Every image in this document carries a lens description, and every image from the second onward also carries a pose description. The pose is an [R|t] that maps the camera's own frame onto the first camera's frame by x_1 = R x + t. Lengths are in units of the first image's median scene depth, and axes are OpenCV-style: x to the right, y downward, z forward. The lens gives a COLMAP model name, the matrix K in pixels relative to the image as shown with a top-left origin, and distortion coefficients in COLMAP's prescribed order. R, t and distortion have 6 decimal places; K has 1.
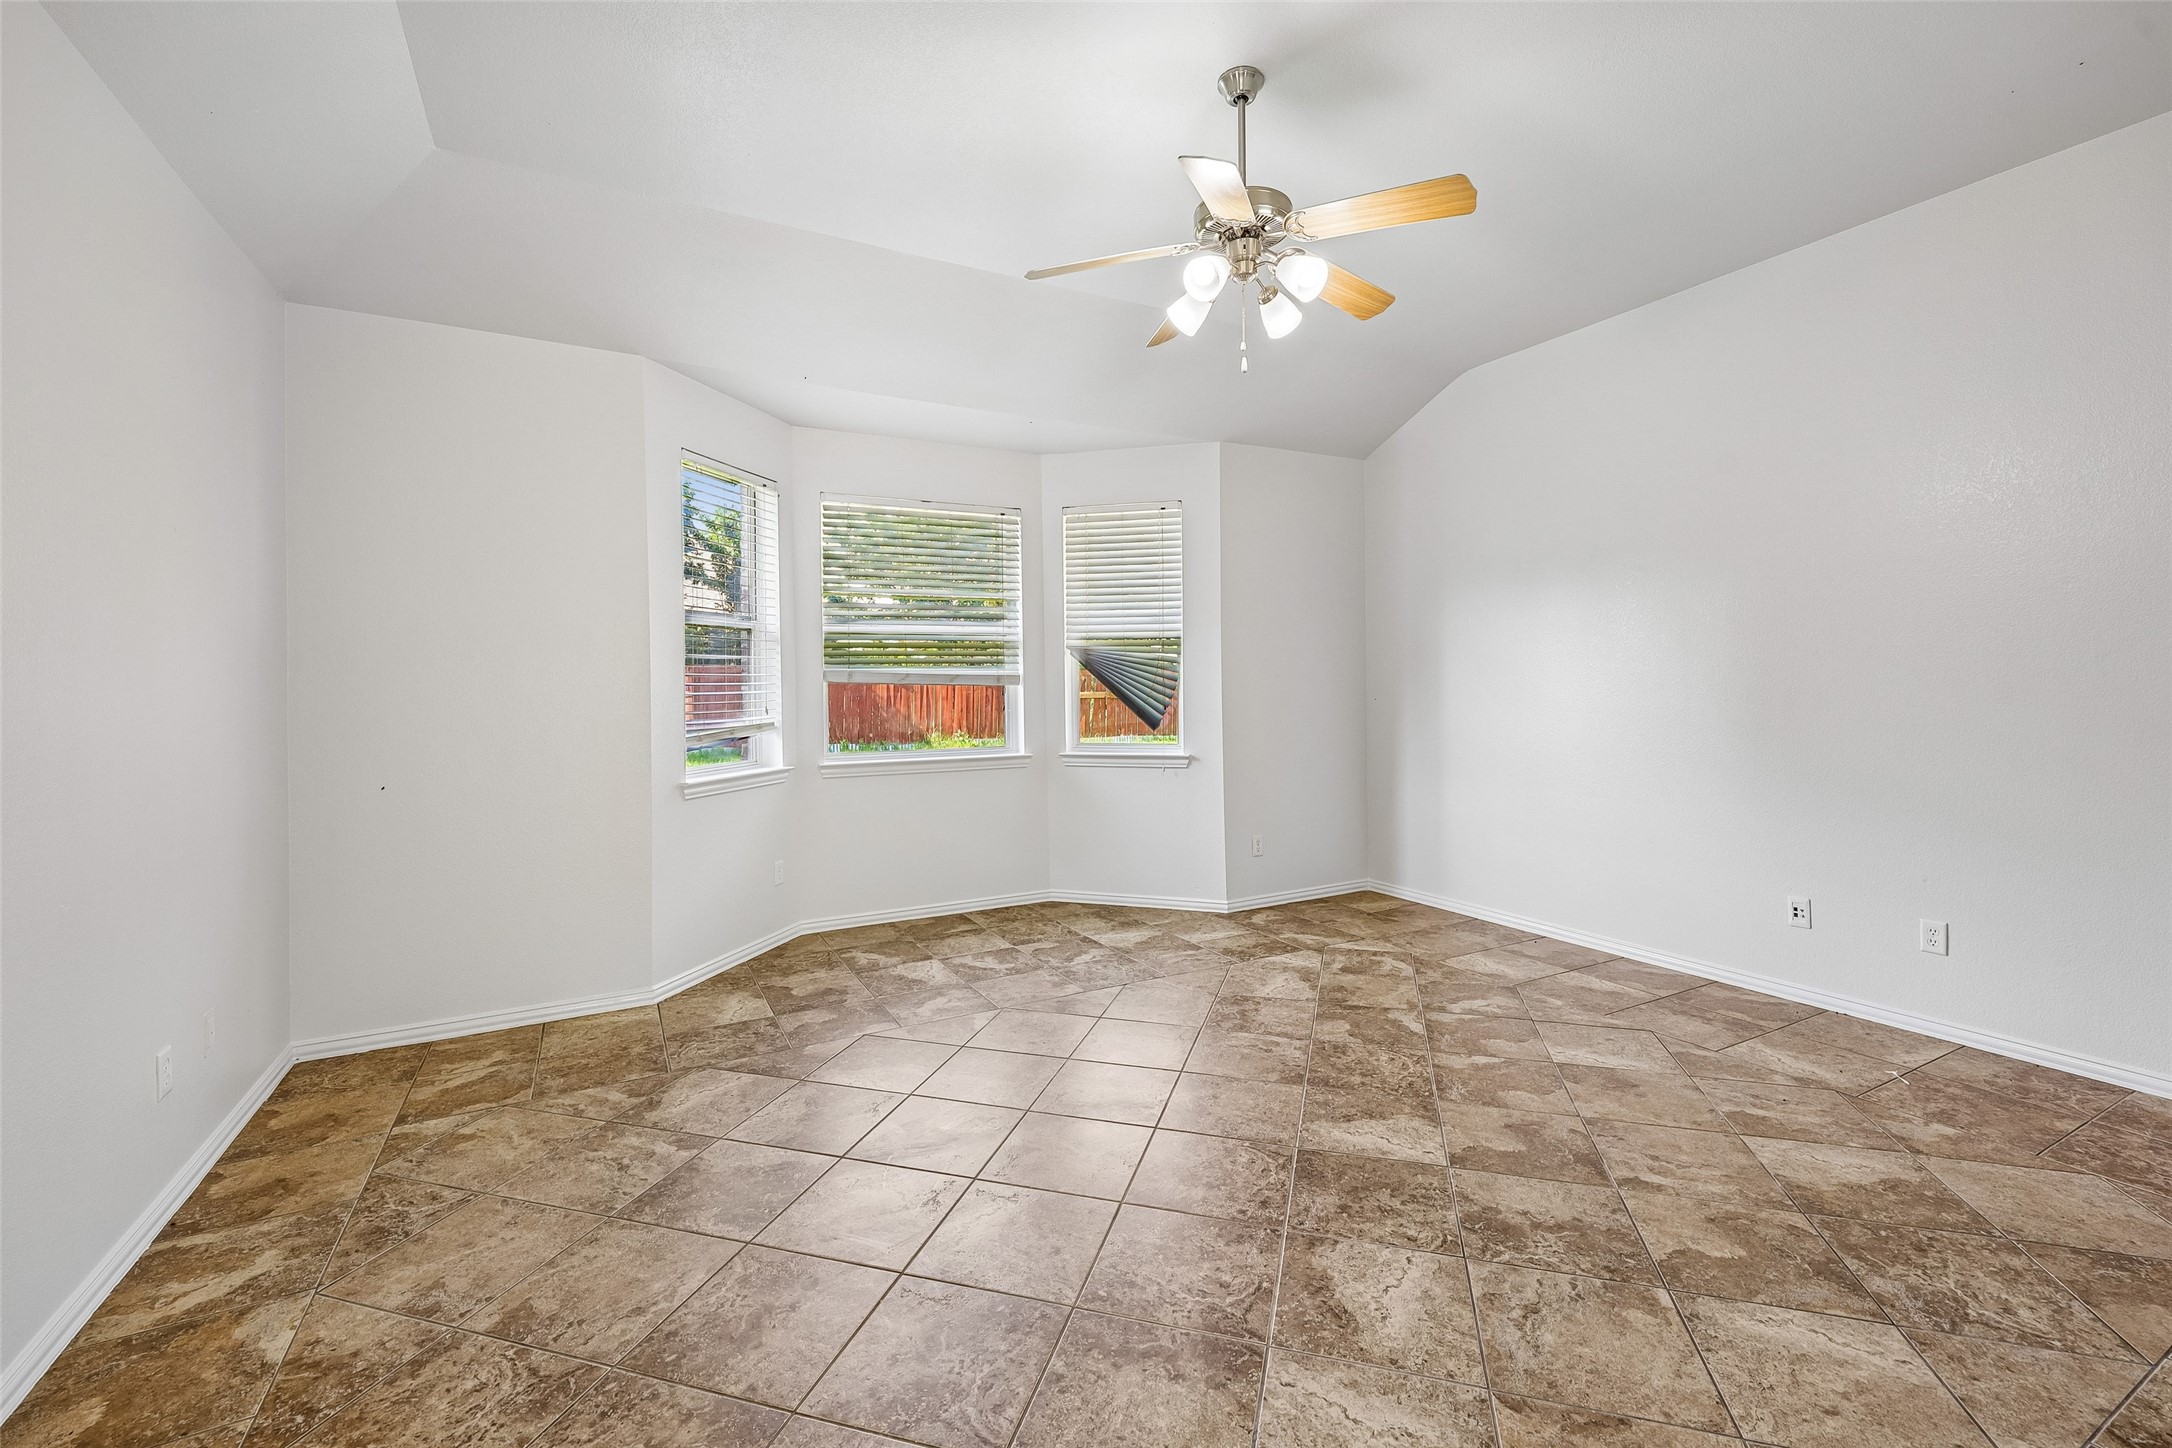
lens RADIAL K [[907.2, 0, 1088.0], [0, 907.2, 694.8], [0, 0, 1]] dist [0.000585, 0.000135]
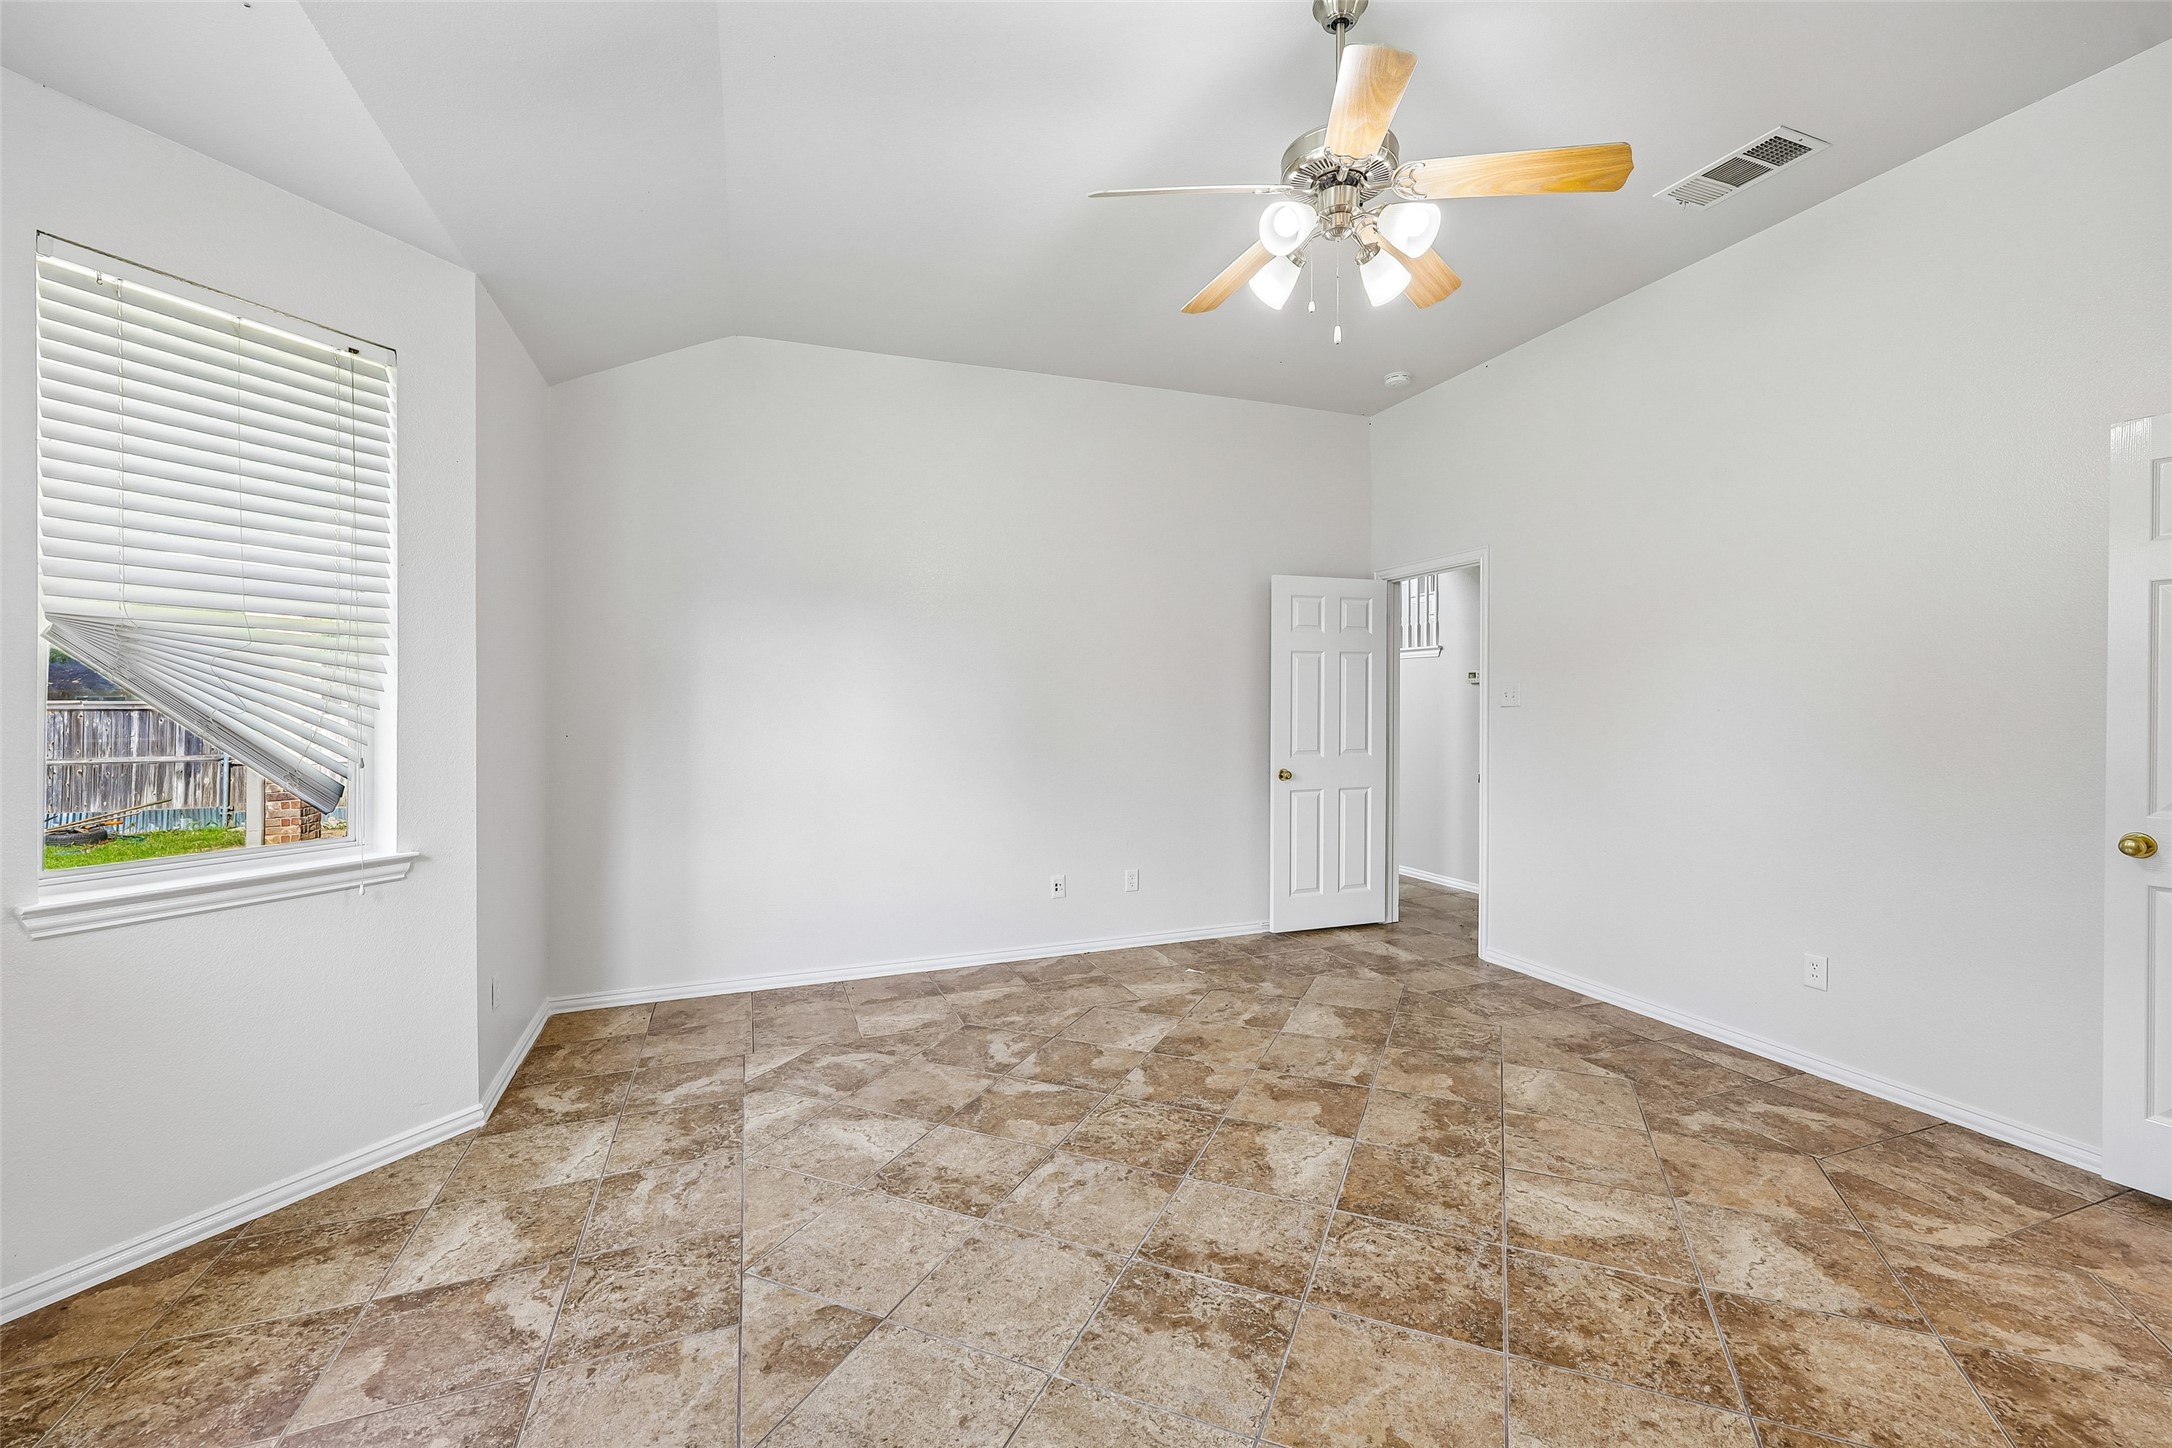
lens RADIAL K [[907.2, 0, 1087.7], [0, 907.2, 720.7], [0, 0, 1]] dist [0.000585, 0.000135]
pose [[0.128969, -0.006721, 0.991626, -0.548584], [0.020843, 0.999774, 0.004065, -0.002840], [-0.991430, 0.020144, 0.129080, 0.866920]]
